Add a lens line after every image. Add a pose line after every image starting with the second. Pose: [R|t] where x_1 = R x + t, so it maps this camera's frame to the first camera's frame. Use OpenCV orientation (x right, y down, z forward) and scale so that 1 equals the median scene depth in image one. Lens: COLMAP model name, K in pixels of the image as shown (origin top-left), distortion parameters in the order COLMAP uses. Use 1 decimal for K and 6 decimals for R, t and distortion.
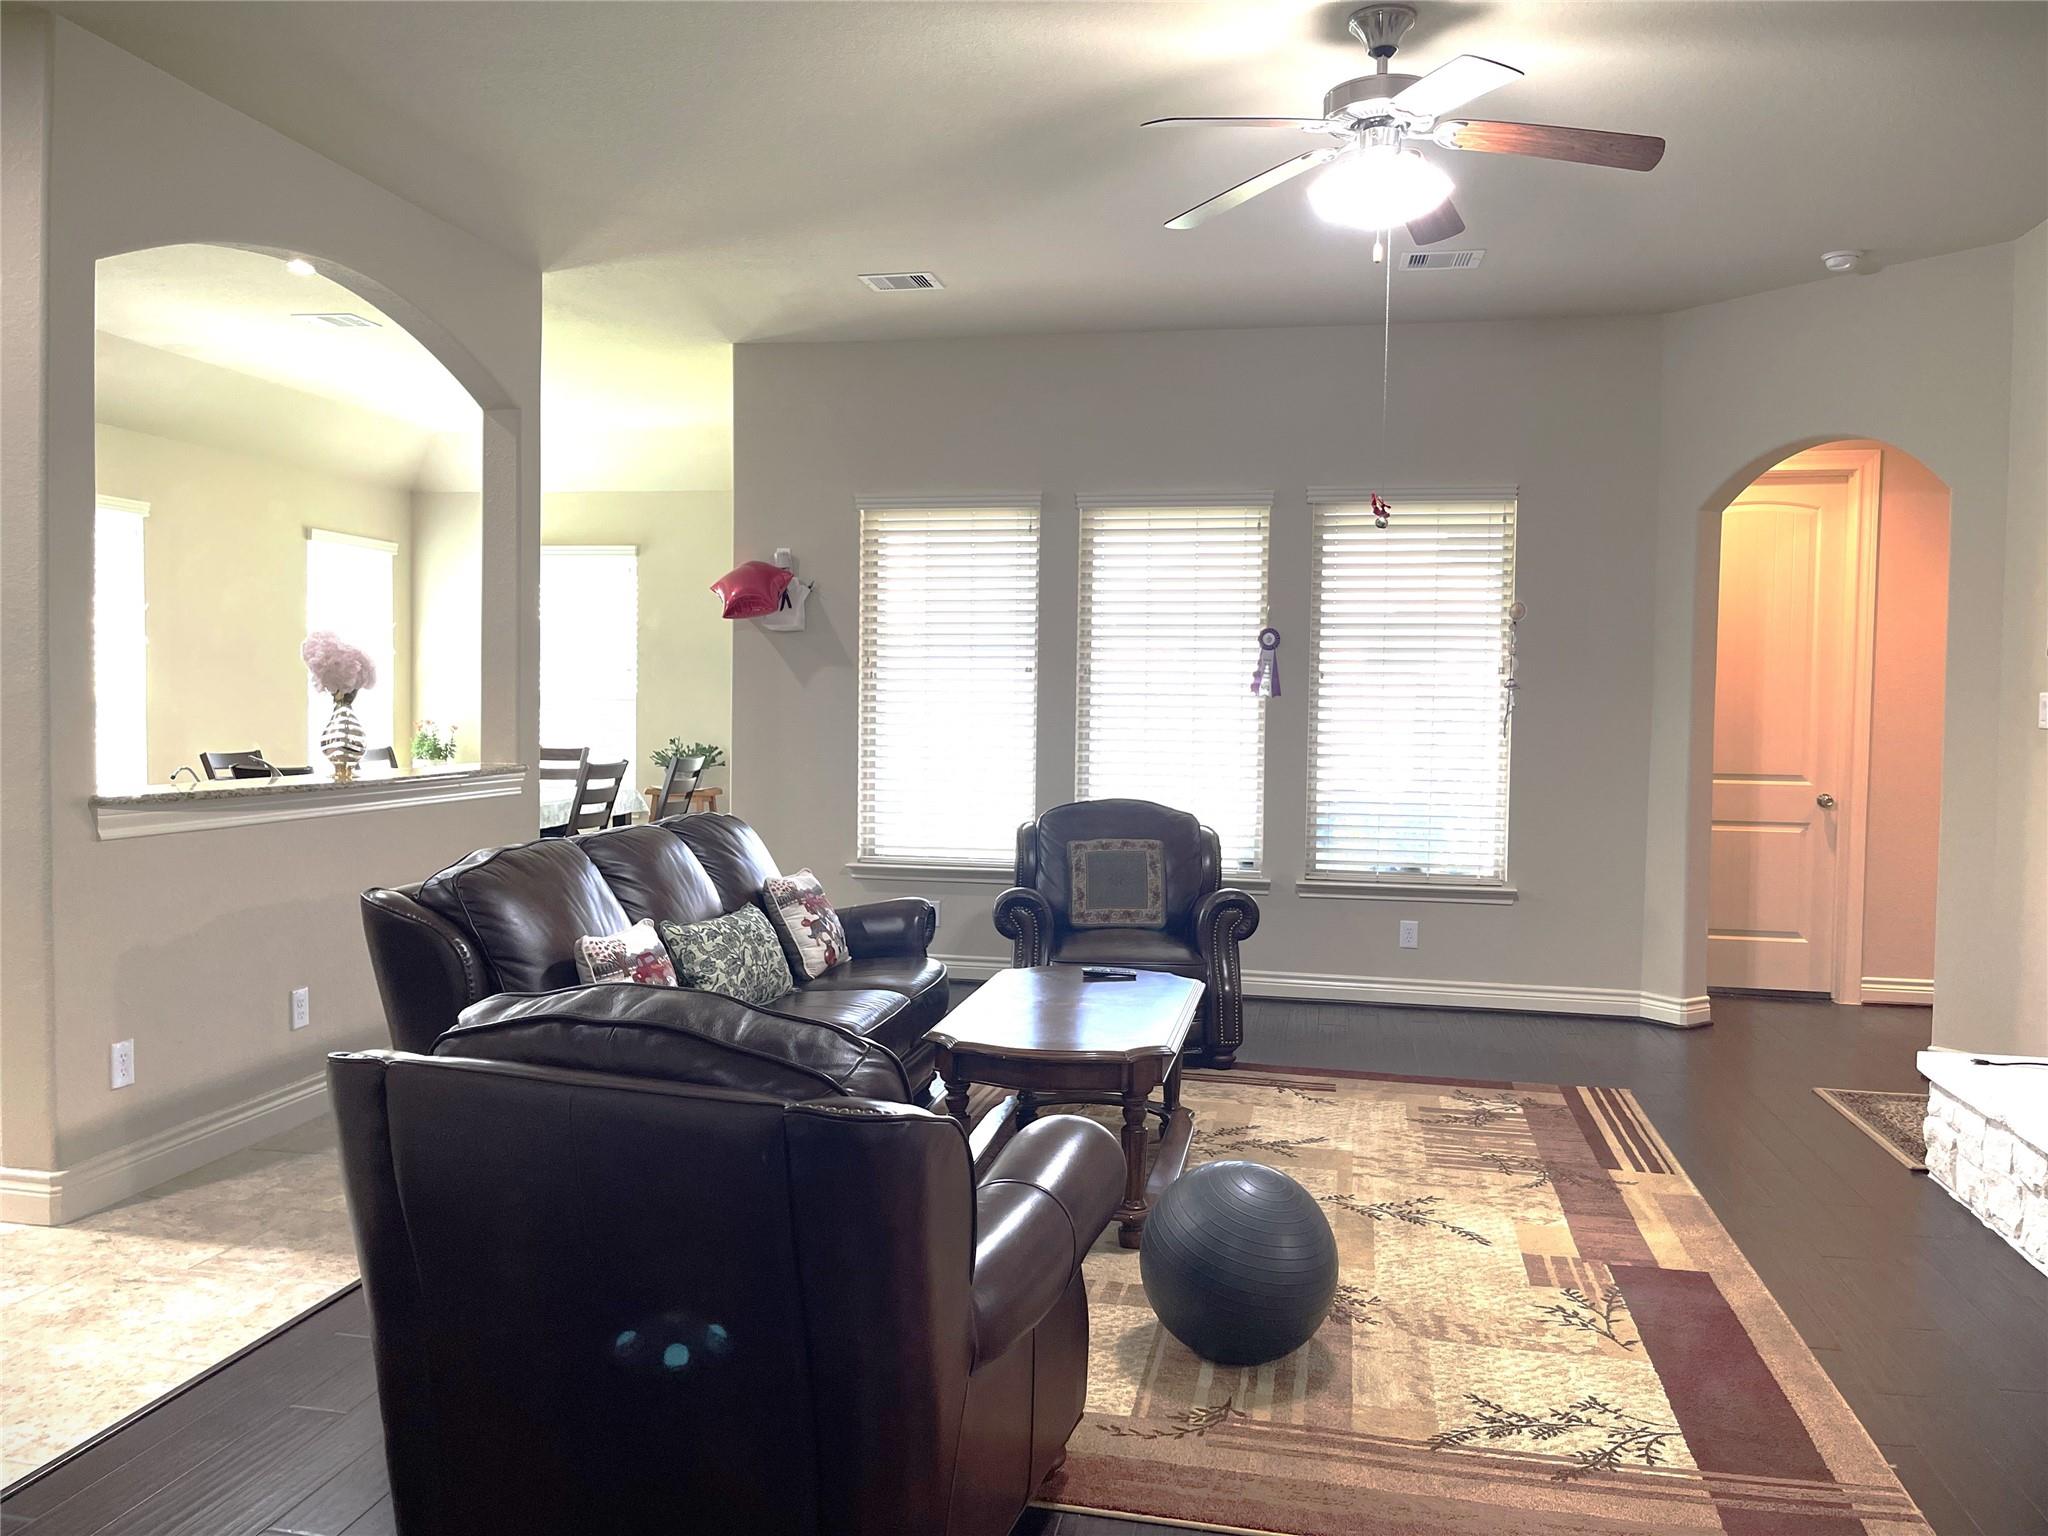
lens RADIAL K [[1557.2, 0, 1038.3], [0, 1557.2, 765.2], [0, 0, 1]] dist [0.060296, -0.077675]
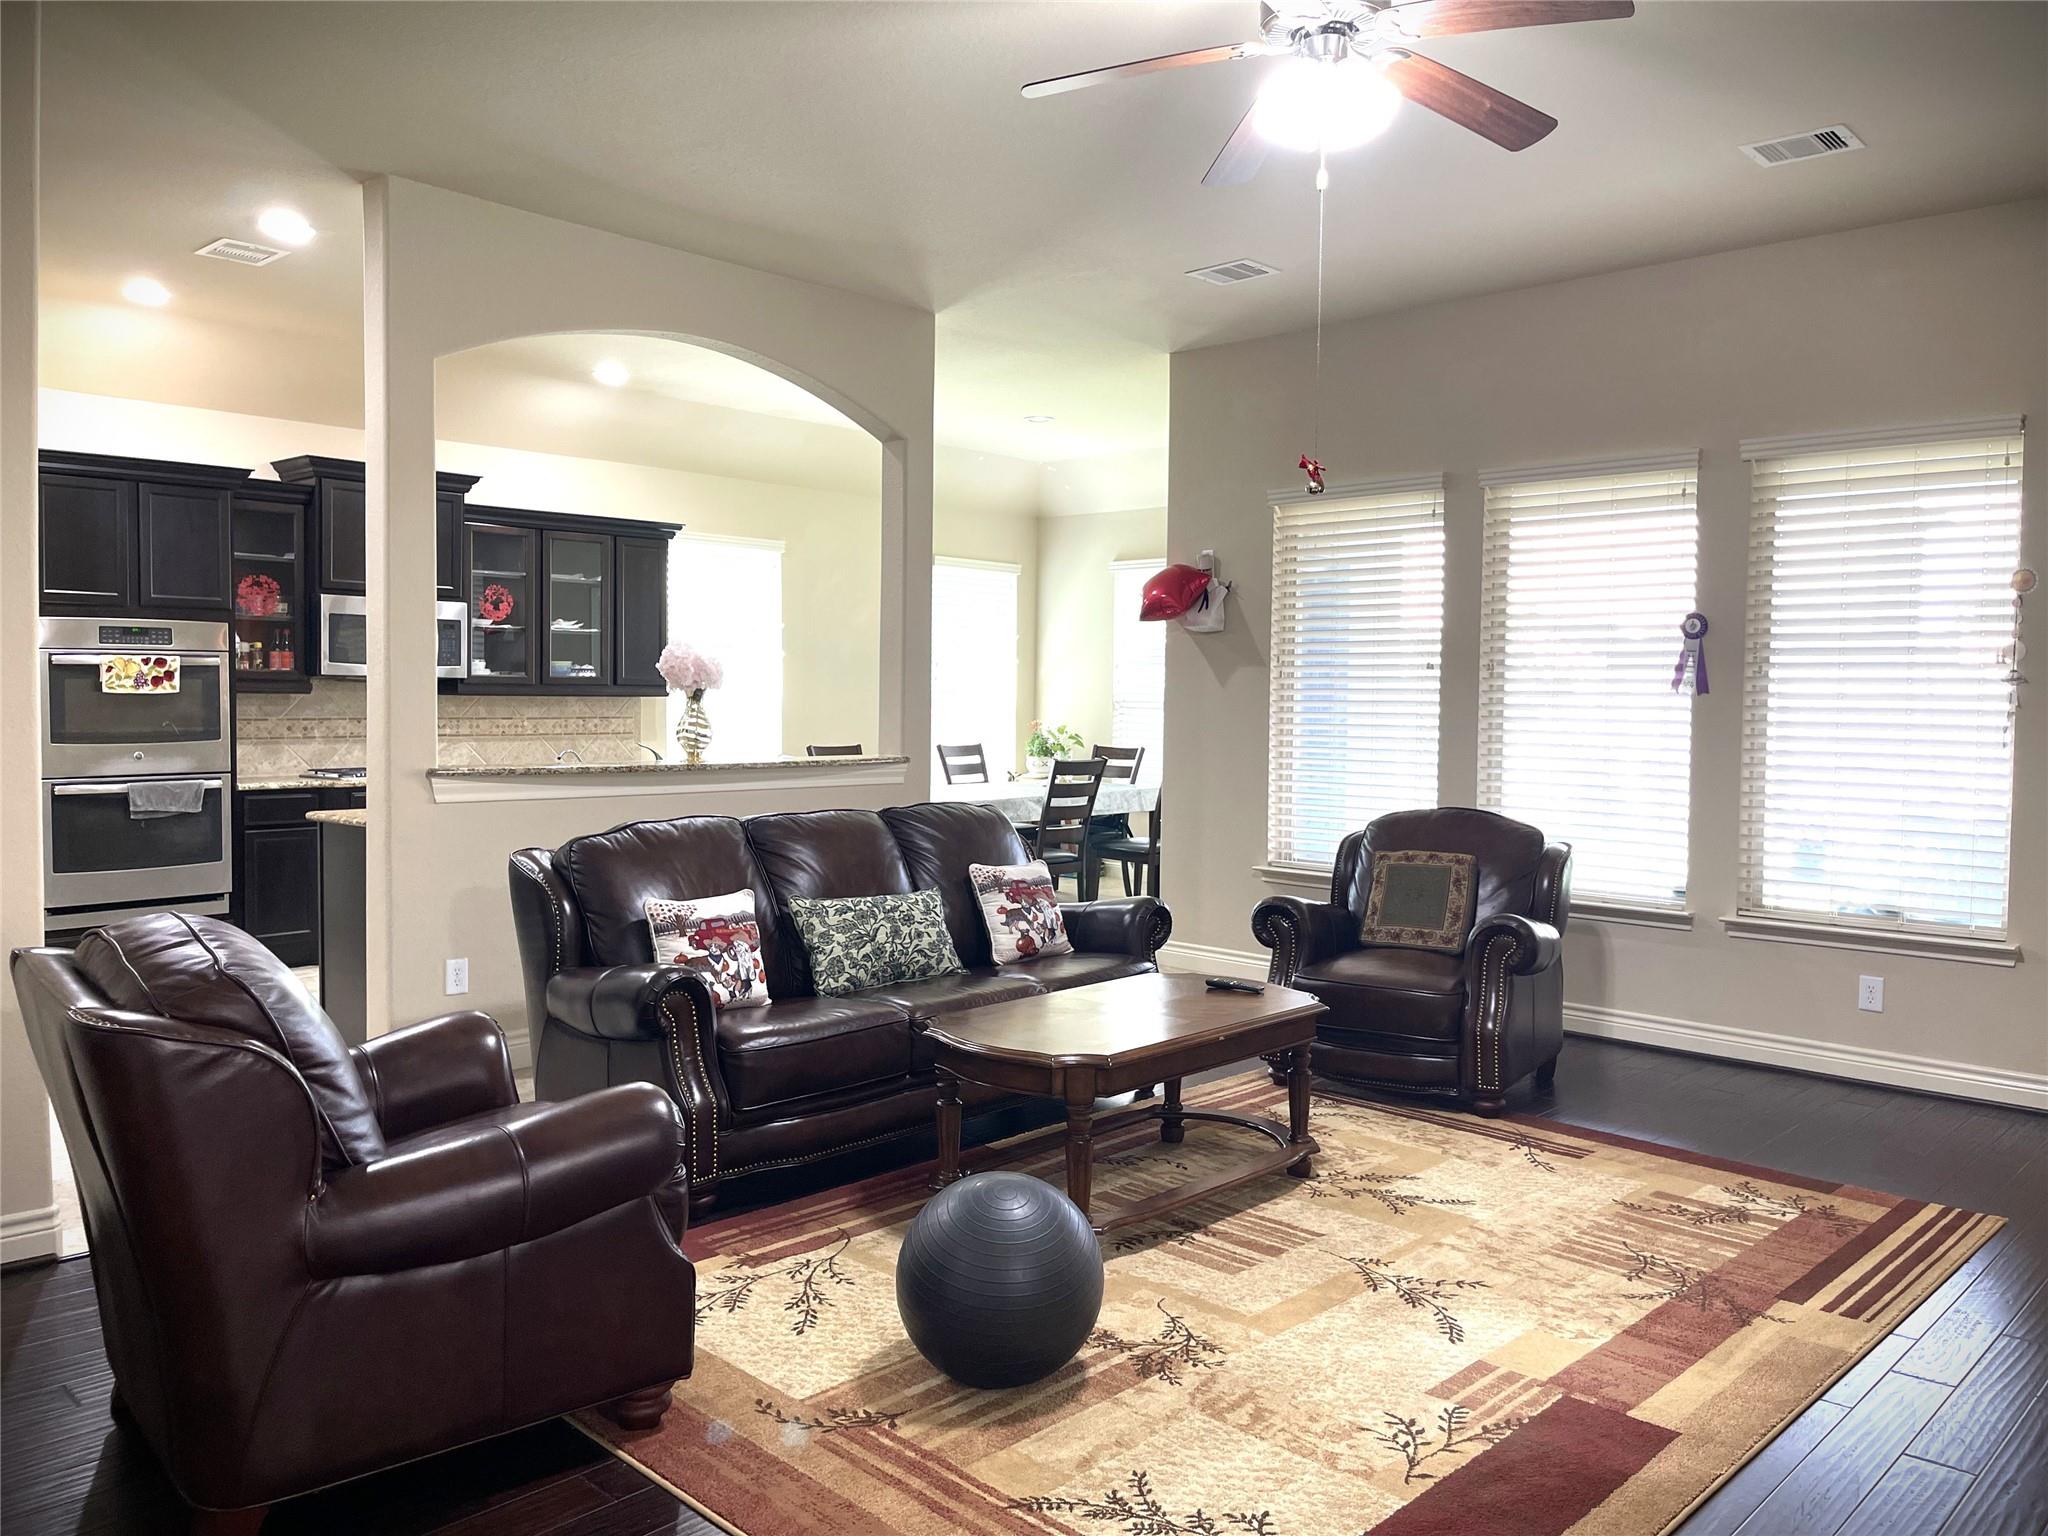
lens RADIAL K [[1557.2, 0, 1044.2], [0, 1557.2, 771.7], [0, 0, 1]] dist [0.060296, -0.077675]
pose [[0.844686, 0.023702, -0.534737, 0.422454], [-0.024706, 0.999681, 0.005285, 0.002221], [0.534692, 0.008747, 0.845002, 0.135839]]
